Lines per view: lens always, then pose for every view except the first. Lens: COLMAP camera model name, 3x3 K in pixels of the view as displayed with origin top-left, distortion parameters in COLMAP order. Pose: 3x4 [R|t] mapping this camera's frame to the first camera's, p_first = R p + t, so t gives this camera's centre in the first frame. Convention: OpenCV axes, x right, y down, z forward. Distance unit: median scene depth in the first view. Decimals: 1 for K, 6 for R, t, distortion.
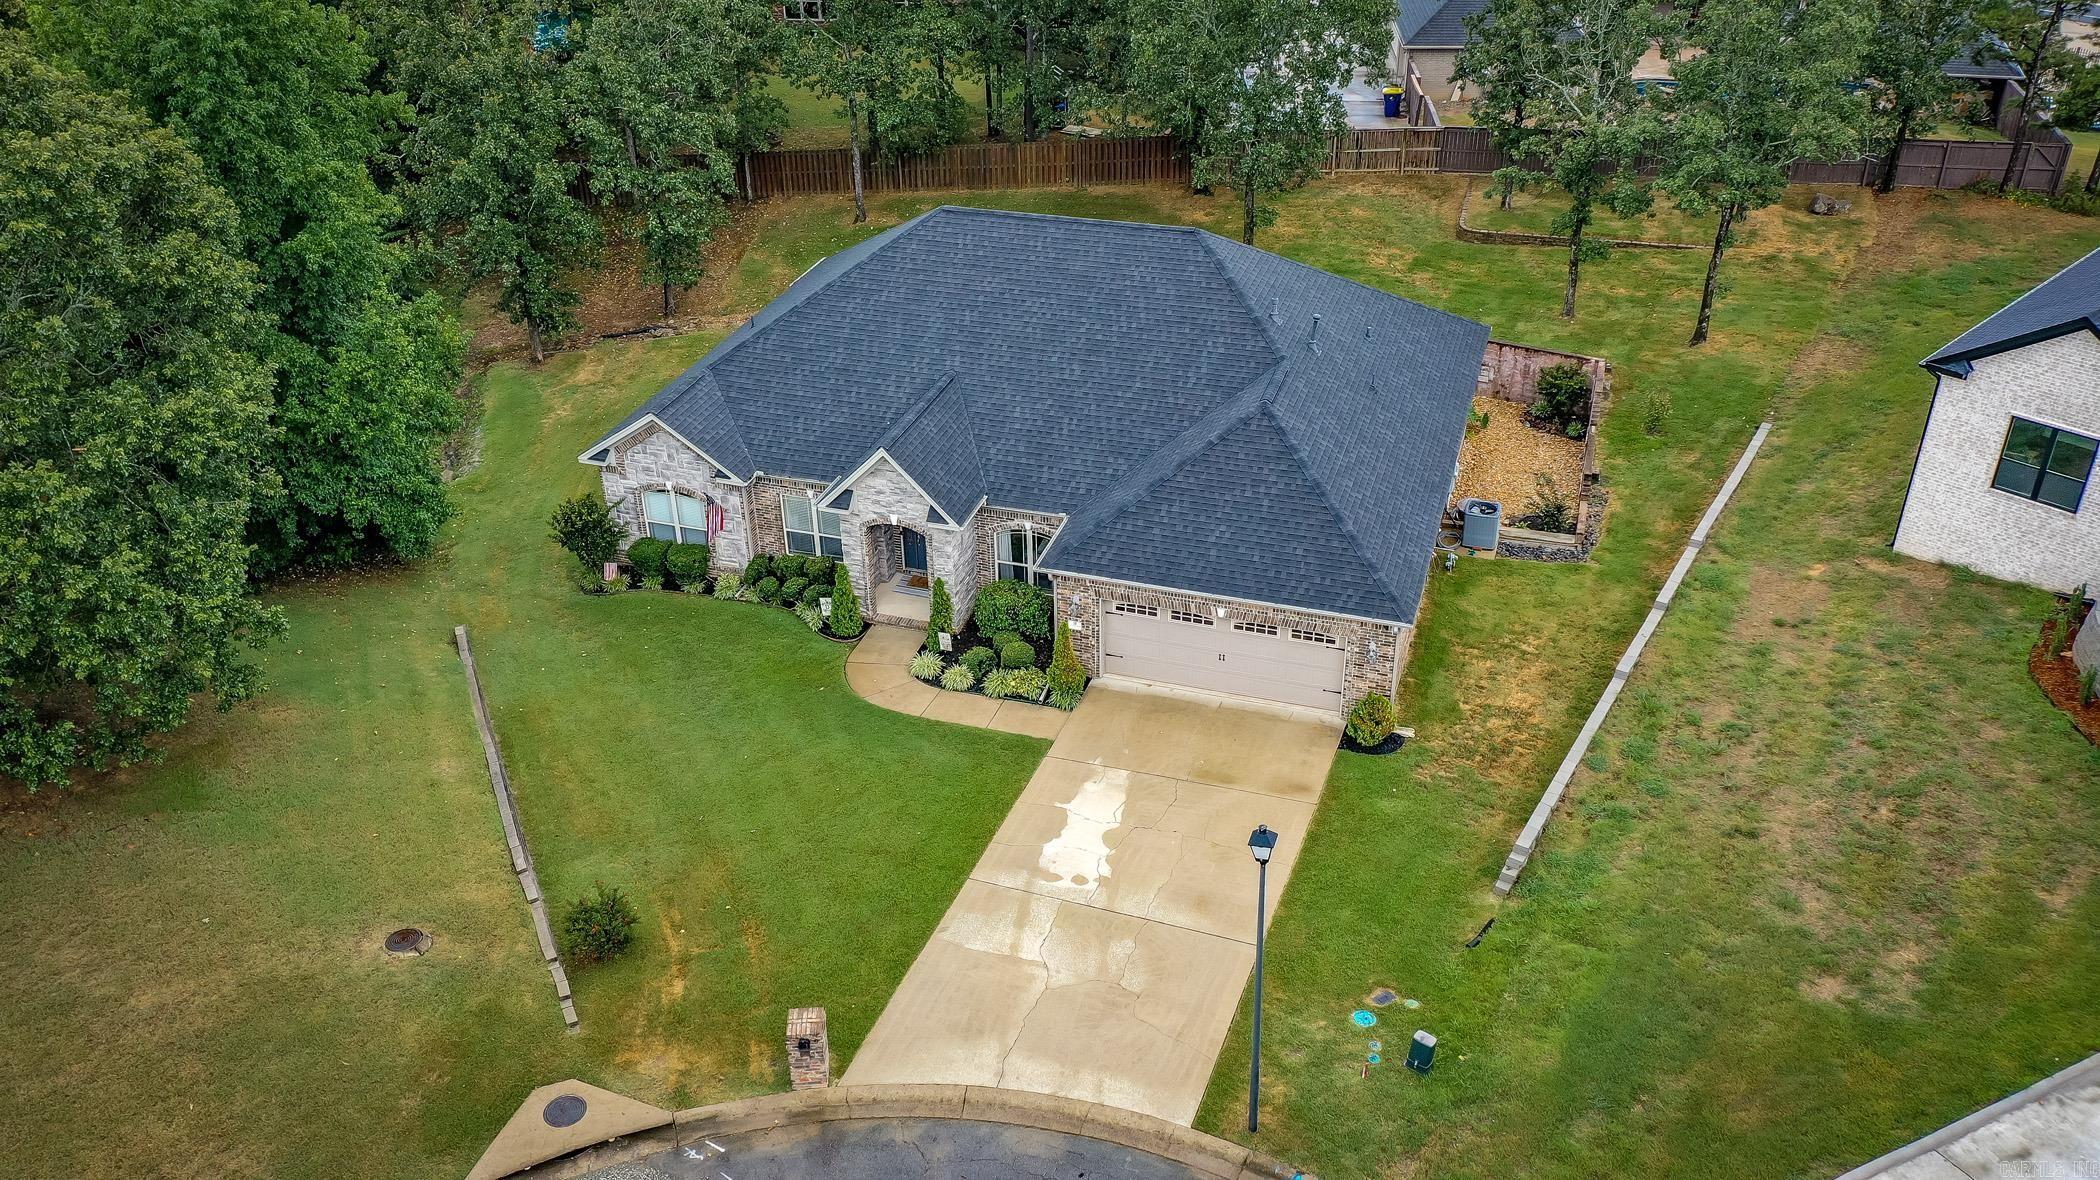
lens RADIAL K [[1712.9, 0, 1071.9], [0, 1712.9, 585.2], [0, 0, 1]] dist [0.039007, -0.004352]
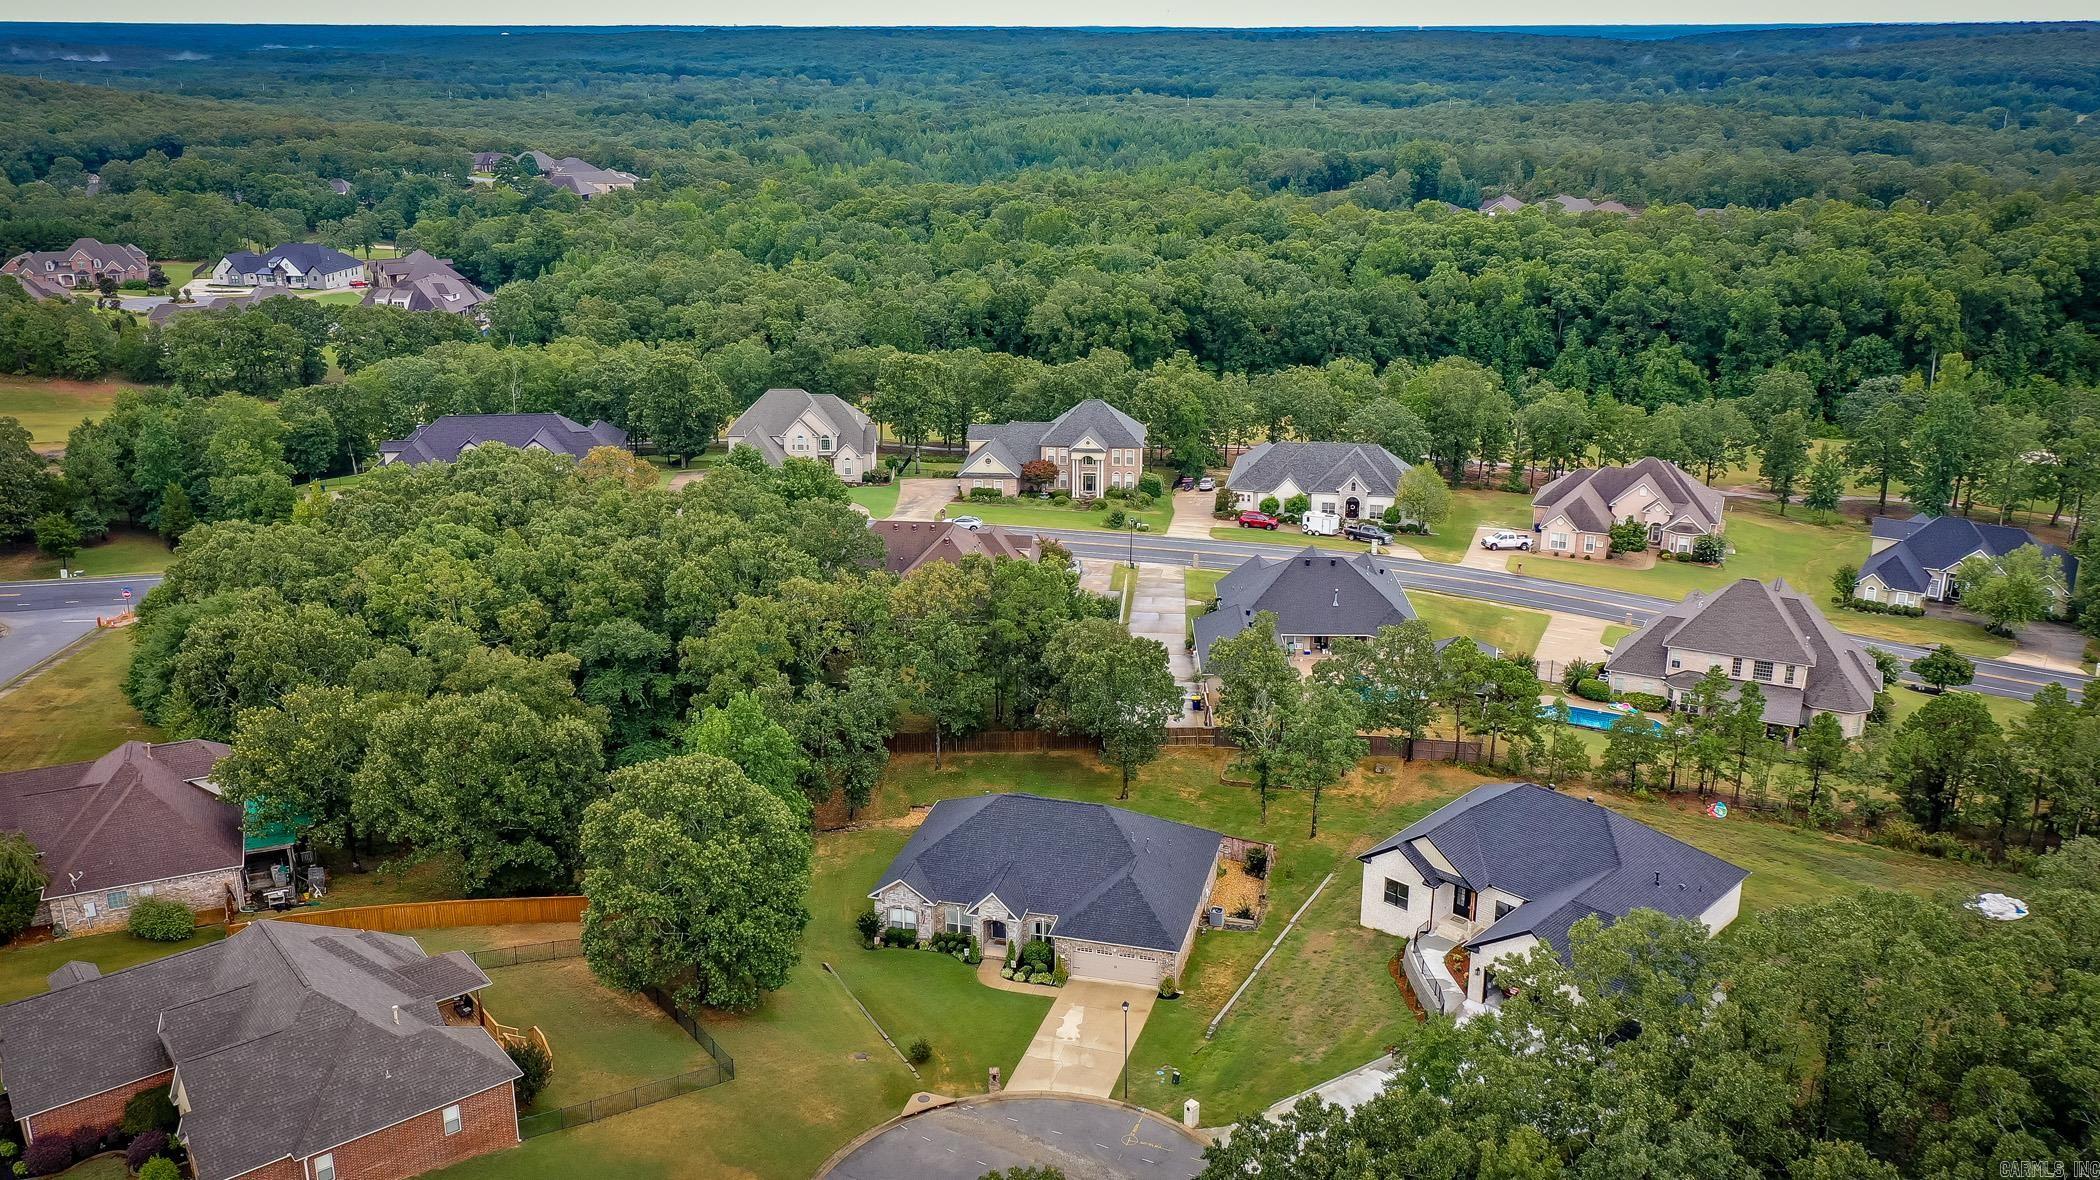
lens RADIAL K [[1712.9, 0, 1065.3], [0, 1712.9, 595.7], [0, 0, 1]] dist [0.039007, -0.004352]
pose [[0.998546, -0.005115, 0.053668, -0.134080], [0.016583, 0.976367, -0.215480, 0.050199], [-0.051297, 0.216056, 0.975032, -1.759562]]
